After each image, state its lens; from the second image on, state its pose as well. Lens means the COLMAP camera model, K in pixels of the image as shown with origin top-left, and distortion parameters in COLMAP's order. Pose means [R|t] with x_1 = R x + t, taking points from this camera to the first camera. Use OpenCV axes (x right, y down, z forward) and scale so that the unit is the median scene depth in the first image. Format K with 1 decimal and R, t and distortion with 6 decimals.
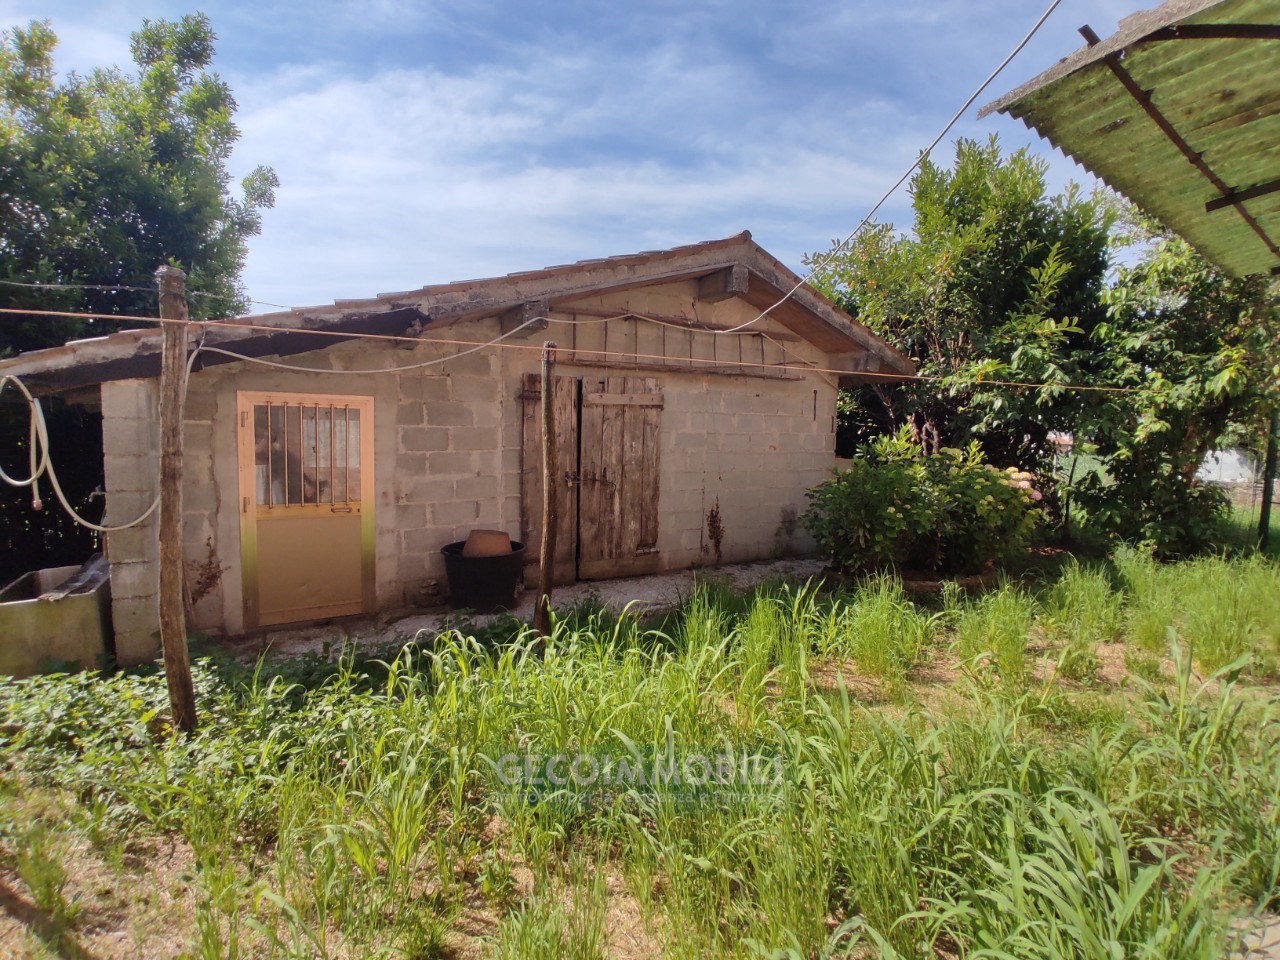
lens RADIAL K [[570.7, 0, 648.8], [0, 570.7, 477.5], [0, 0, 1]] dist [-0.031527, -0.000225]
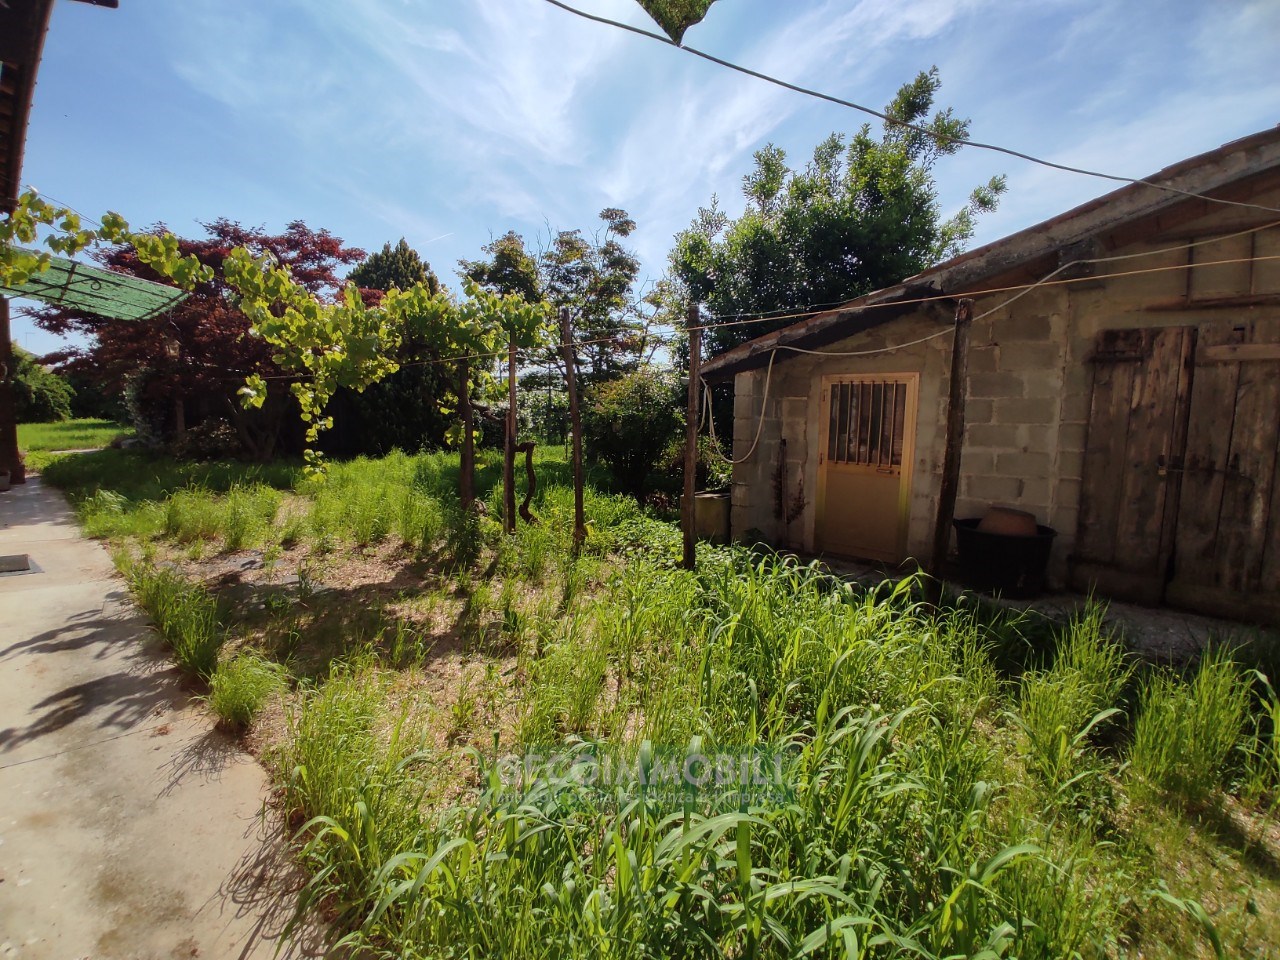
lens RADIAL K [[570.7, 0, 648.8], [0, 570.7, 477.5], [0, 0, 1]] dist [-0.031527, -0.000225]
pose [[0.291891, 0.102138, -0.950982, 0.343660], [-0.072118, 0.993802, 0.084601, 0.005059], [0.953729, 0.043888, 0.297447, 0.142007]]
